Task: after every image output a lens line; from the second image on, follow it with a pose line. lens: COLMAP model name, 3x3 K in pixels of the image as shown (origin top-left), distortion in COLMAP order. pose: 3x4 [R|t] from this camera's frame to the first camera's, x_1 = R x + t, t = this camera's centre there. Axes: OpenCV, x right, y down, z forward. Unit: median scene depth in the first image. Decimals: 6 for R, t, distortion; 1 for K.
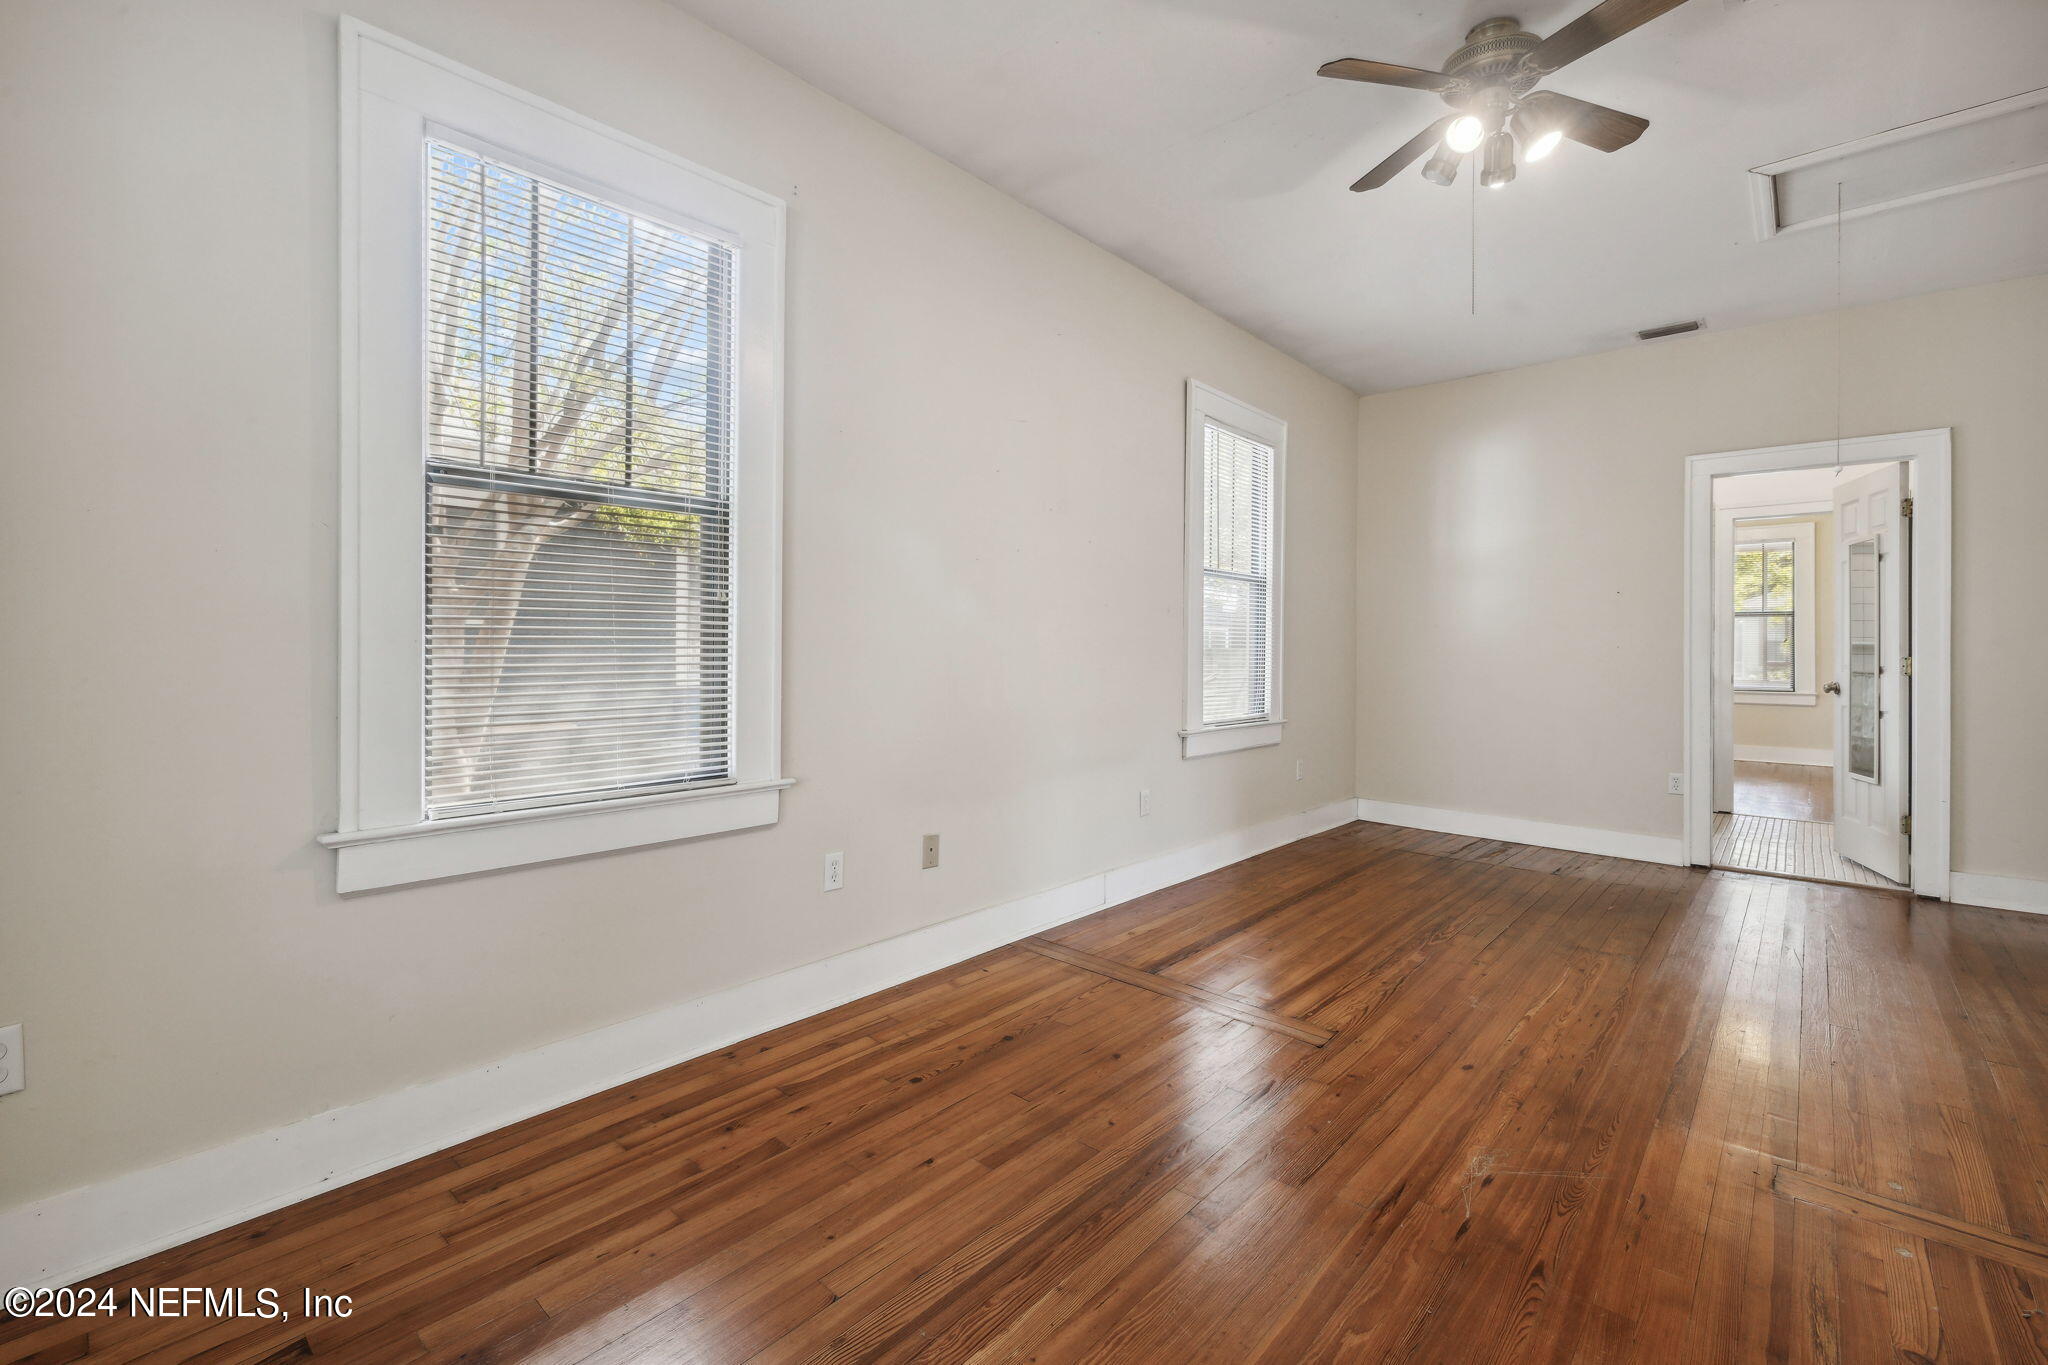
lens RADIAL K [[889.6, 0, 1018.8], [0, 889.6, 650.5], [0, 0, 1]] dist [-0.002435, -0.000377]
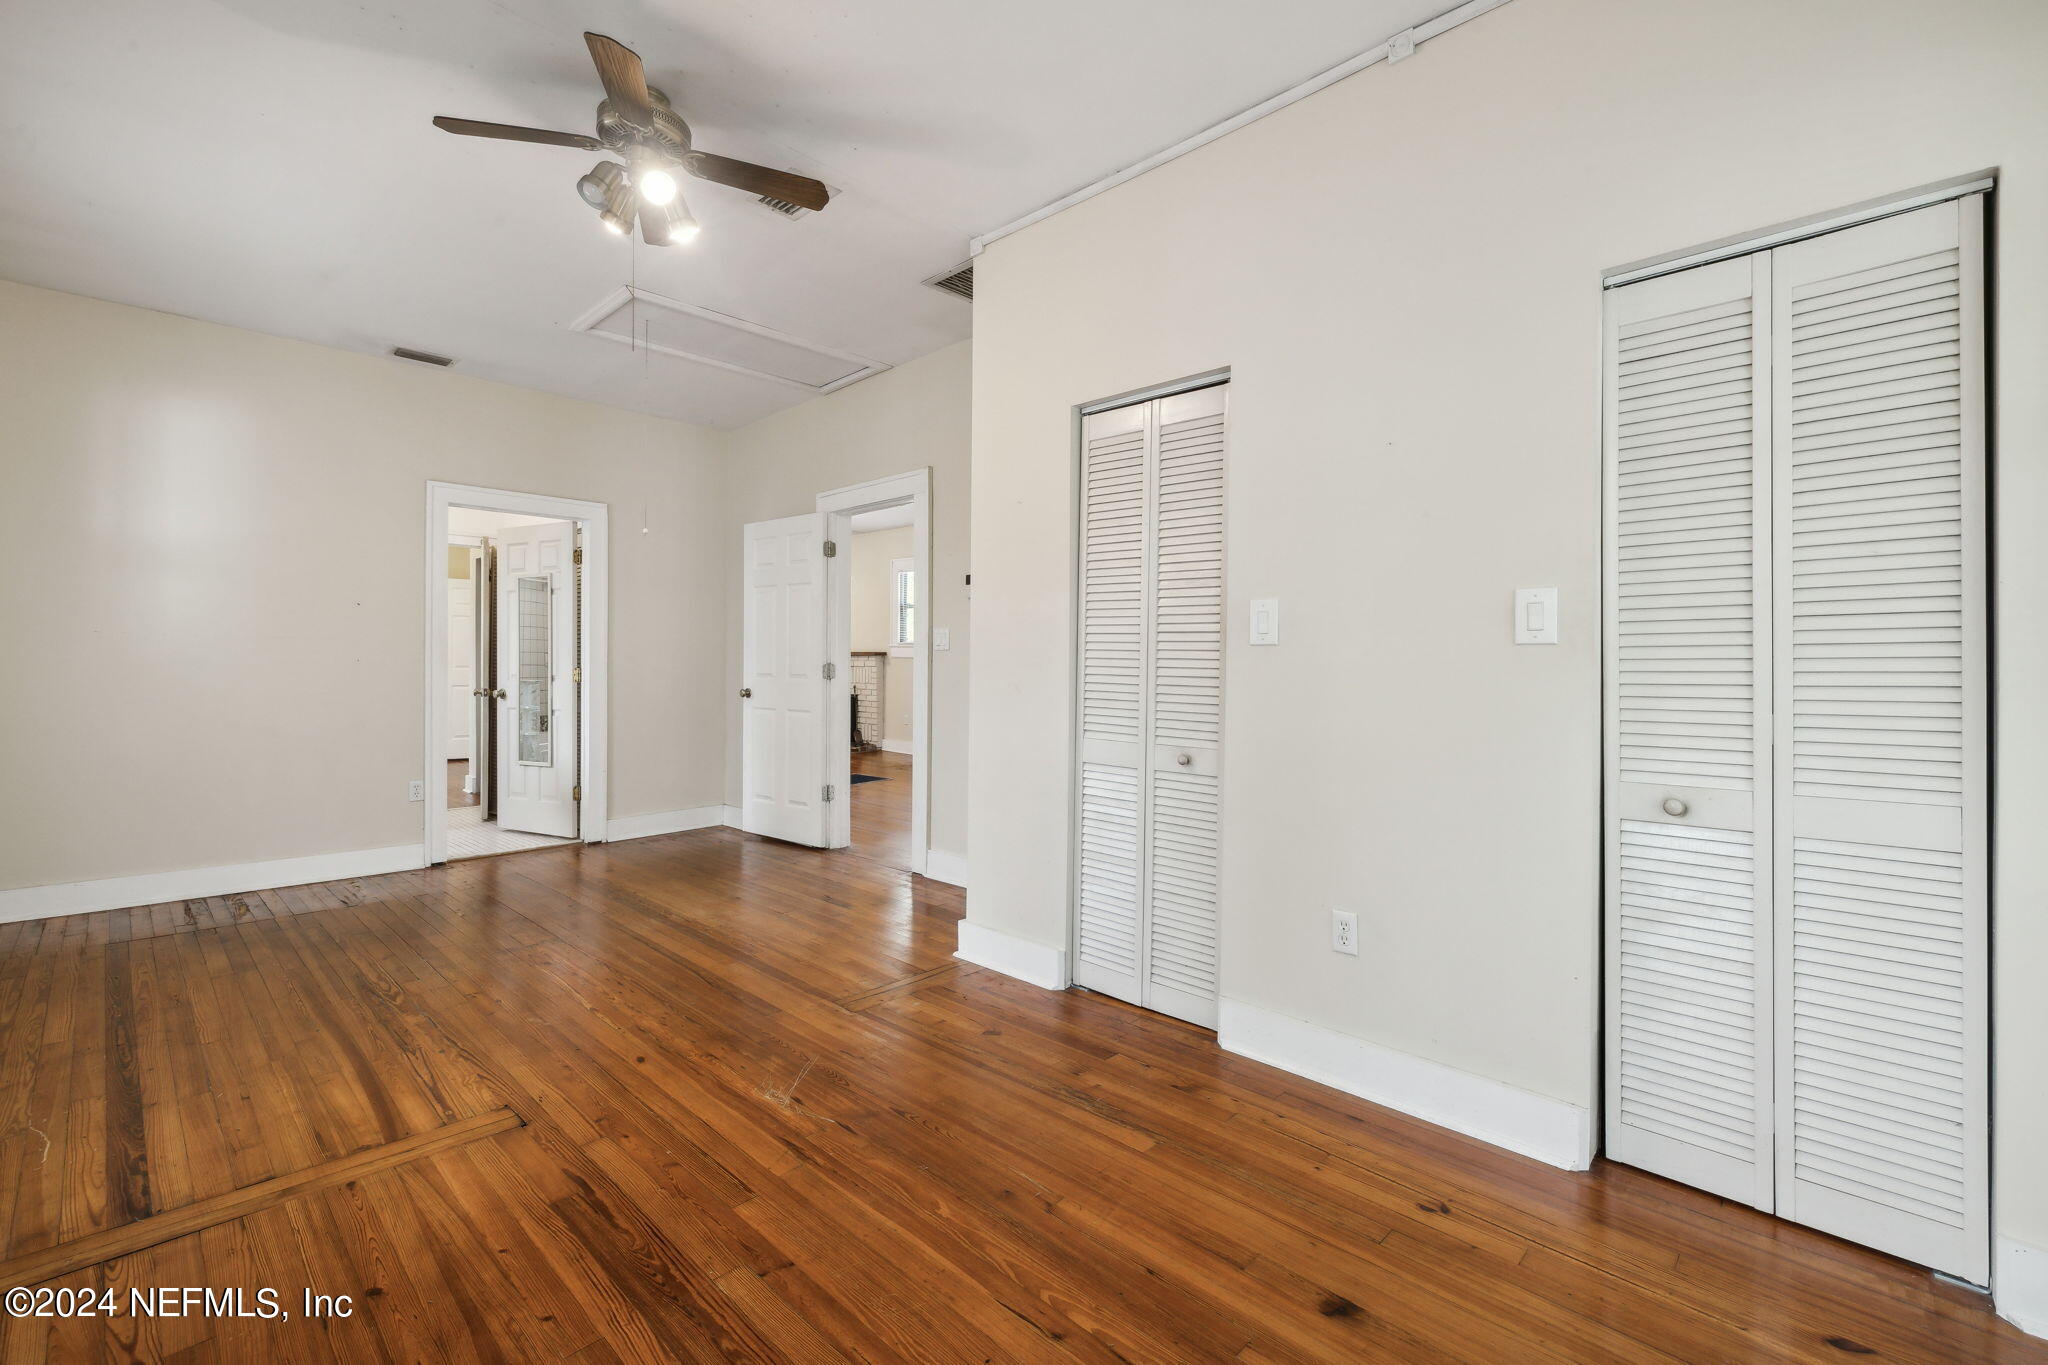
lens RADIAL K [[867.3, 0, 1023.9], [0, 867.3, 664.2], [0, 0, 1]] dist [0.001367, -0.000142]
pose [[0.032974, -0.006586, 0.999434, -0.397646], [-0.000796, 0.999978, 0.006616, -0.010070], [-0.999456, -0.001013, 0.032968, 0.387577]]
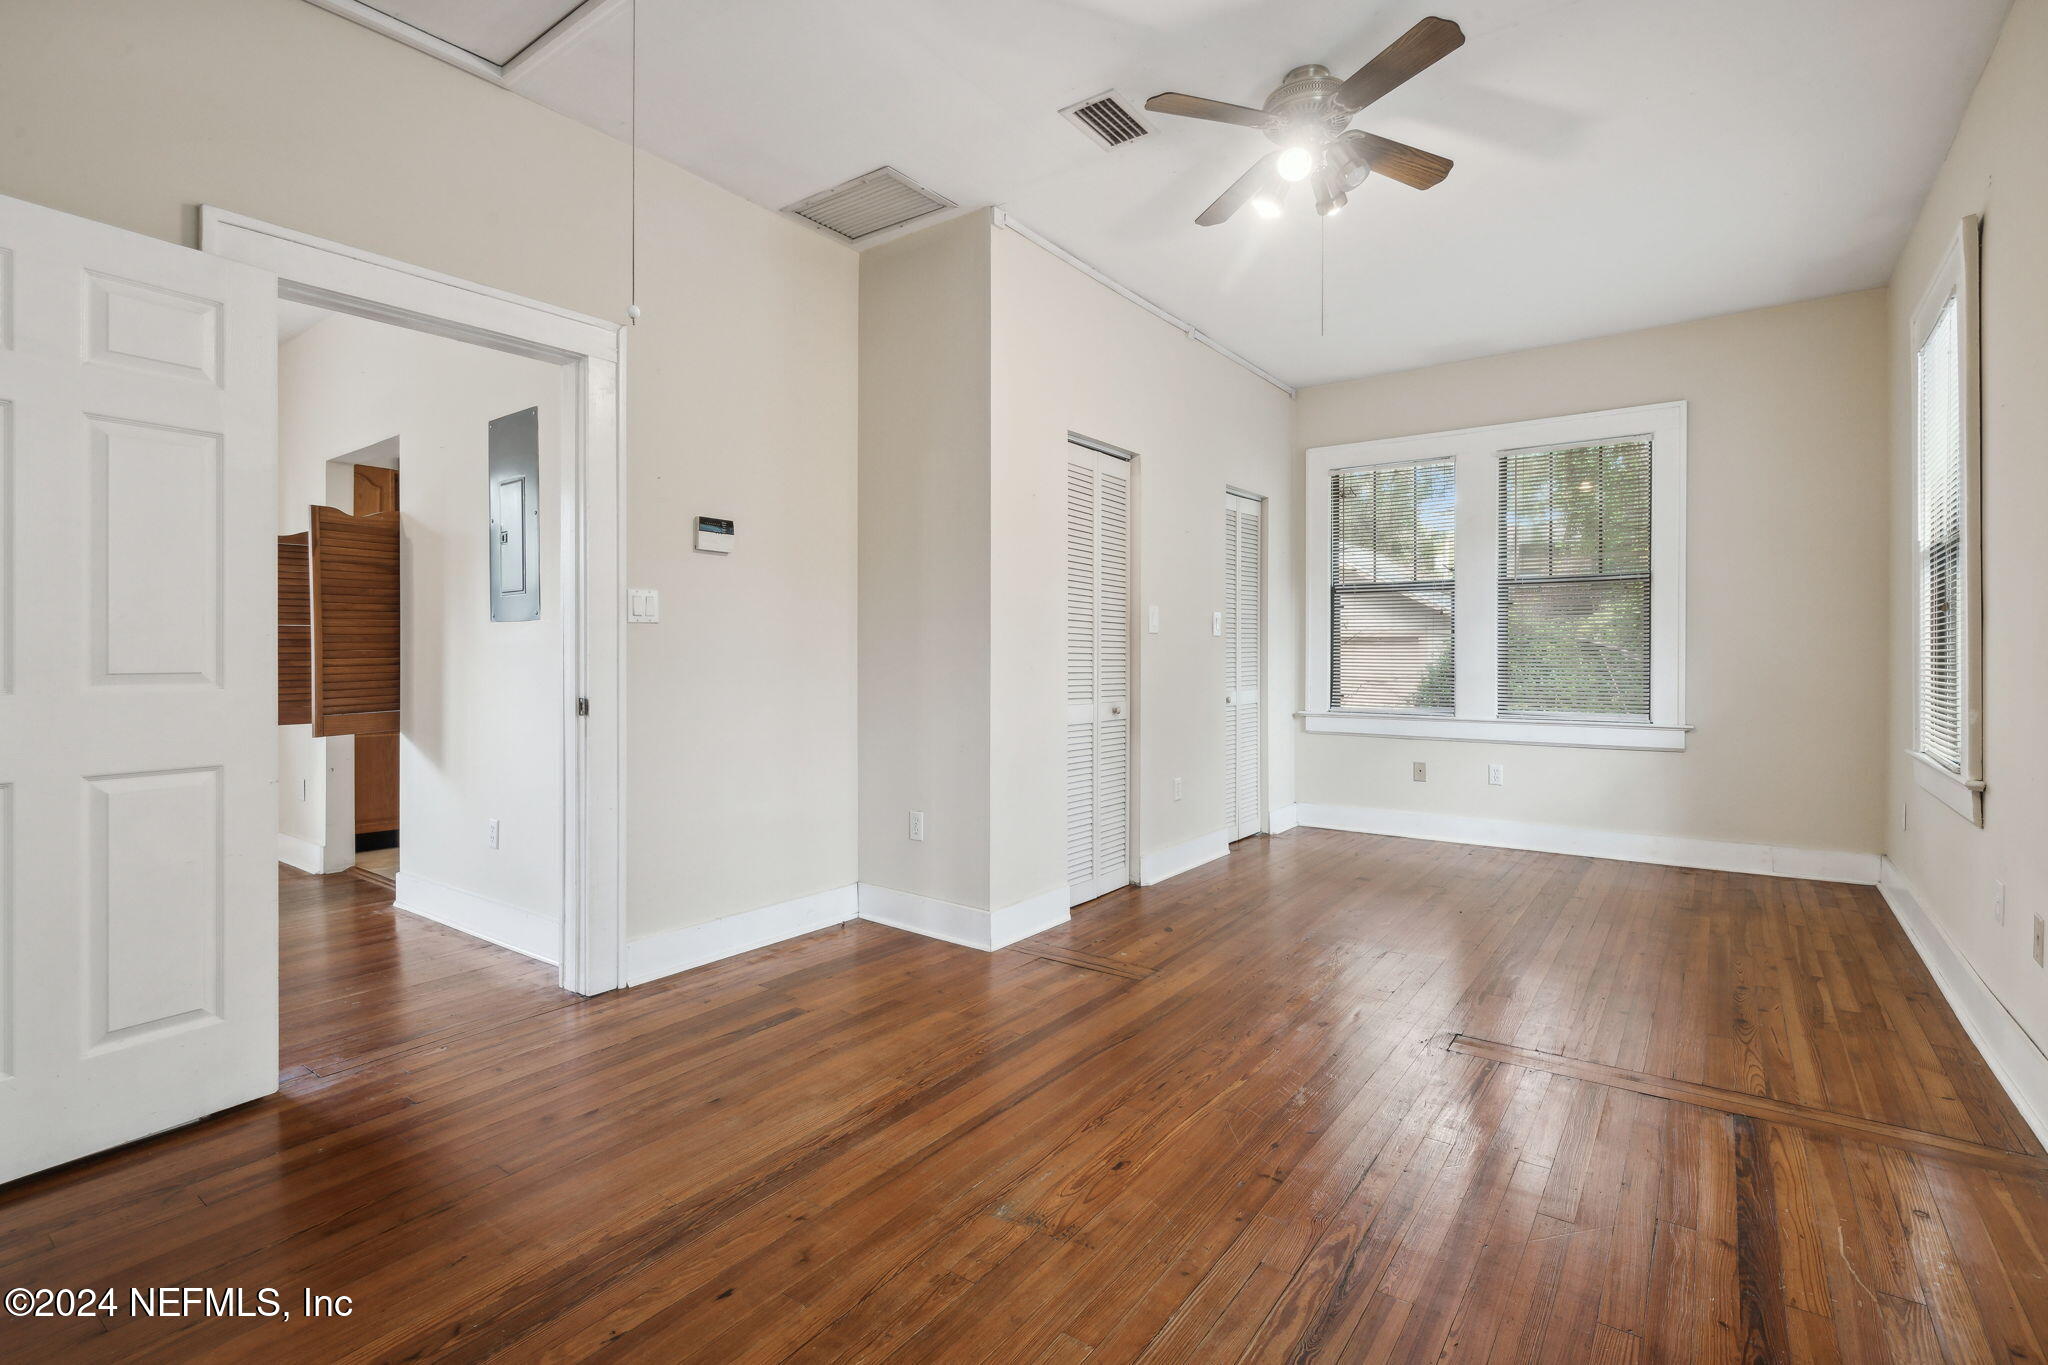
lens RADIAL K [[960.2, 0, 1018.8], [0, 960.2, 651.0], [0, 0, 1]] dist [-0.000065, -0.000124]
pose [[-0.995447, -0.008711, -0.094914, 0.769781], [-0.009229, 0.999945, 0.005013, -0.000667], [0.094865, 0.005866, -0.995473, 1.656964]]
